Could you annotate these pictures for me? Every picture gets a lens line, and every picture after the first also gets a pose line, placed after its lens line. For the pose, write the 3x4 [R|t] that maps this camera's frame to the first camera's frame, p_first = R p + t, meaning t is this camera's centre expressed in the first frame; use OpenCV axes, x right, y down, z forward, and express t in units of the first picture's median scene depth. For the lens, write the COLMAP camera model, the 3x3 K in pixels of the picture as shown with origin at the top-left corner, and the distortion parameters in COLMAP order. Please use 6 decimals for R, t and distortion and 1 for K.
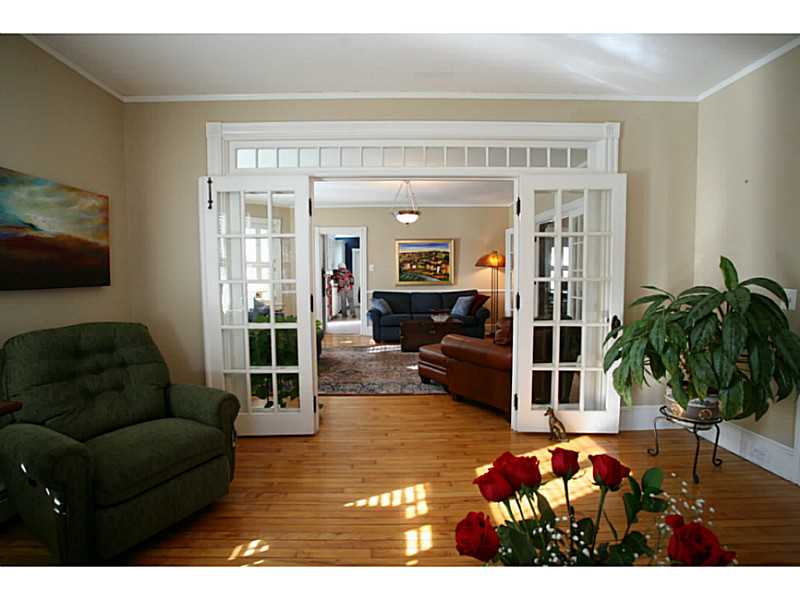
lens RADIAL K [[394.9, 0, 400.0], [0, 394.9, 300.0], [0, 0, 1]] dist [-0.027669, 0.000629]
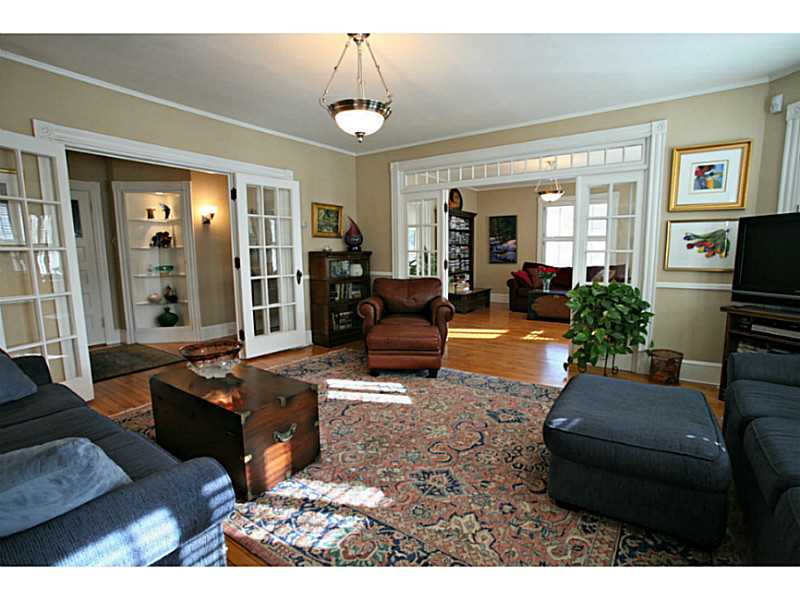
lens RADIAL K [[394.9, 0, 400.0], [0, 394.9, 300.0], [0, 0, 1]] dist [-0.027669, 0.000629]
pose [[-0.828544, -0.059837, 0.556717, -0.179200], [0.051356, 0.981961, 0.181975, -0.058105], [-0.557563, 0.179365, -0.810525, 0.899320]]
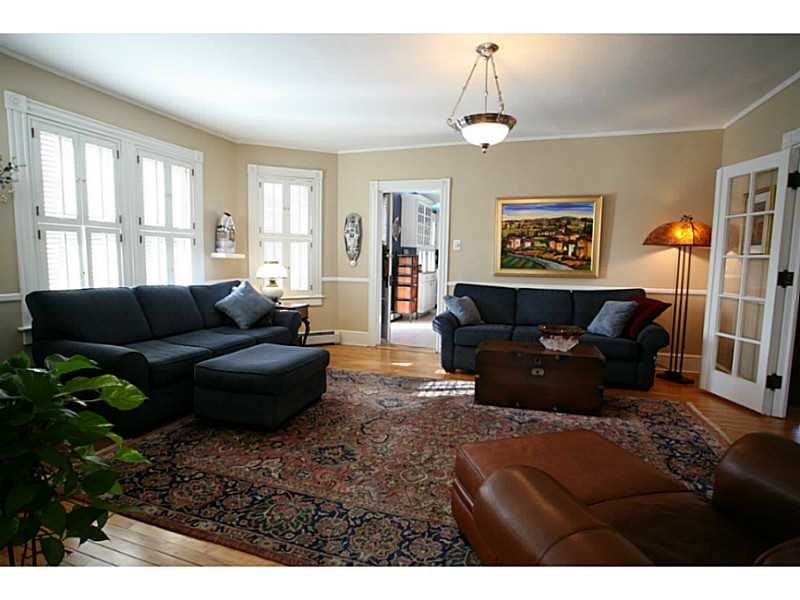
lens RADIAL K [[447.3, 0, 400.0], [0, 447.3, 300.0], [0, 0, 1]] dist [-0.001605, -0.000107]
pose [[0.951593, 0.054925, -0.302415, 0.062012], [-0.045558, 0.998241, 0.037949, -0.018177], [0.303967, -0.022335, 0.952421, 0.307617]]
